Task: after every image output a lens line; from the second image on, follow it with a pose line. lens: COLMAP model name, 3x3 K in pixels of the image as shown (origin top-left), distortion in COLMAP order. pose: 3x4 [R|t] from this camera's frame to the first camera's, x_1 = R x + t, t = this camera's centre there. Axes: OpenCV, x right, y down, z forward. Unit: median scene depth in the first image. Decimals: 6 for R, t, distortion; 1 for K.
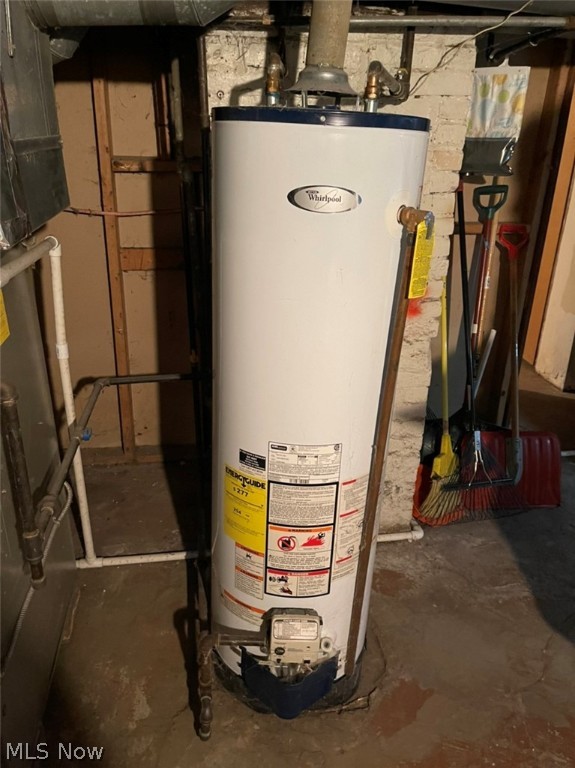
lens RADIAL K [[569.1, 0, 289.5], [0, 569.1, 384.6], [0, 0, 1]] dist [0.056646, -0.082528]
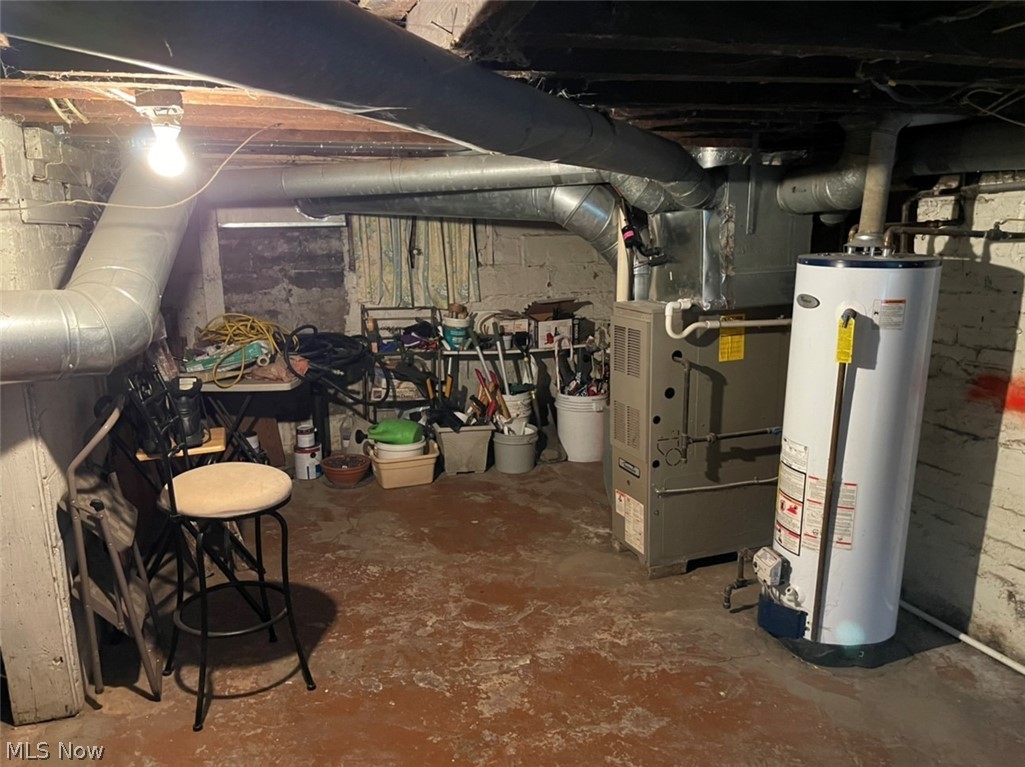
lens RADIAL K [[759.5, 0, 512.3], [0, 759.5, 385.7], [0, 0, 1]] dist [0.056646, -0.082528]
pose [[0.200305, 0.175795, -0.963833, 1.812565], [-0.364034, 0.926694, 0.093368, 0.040282], [0.909592, 0.332166, 0.249617, -0.335949]]
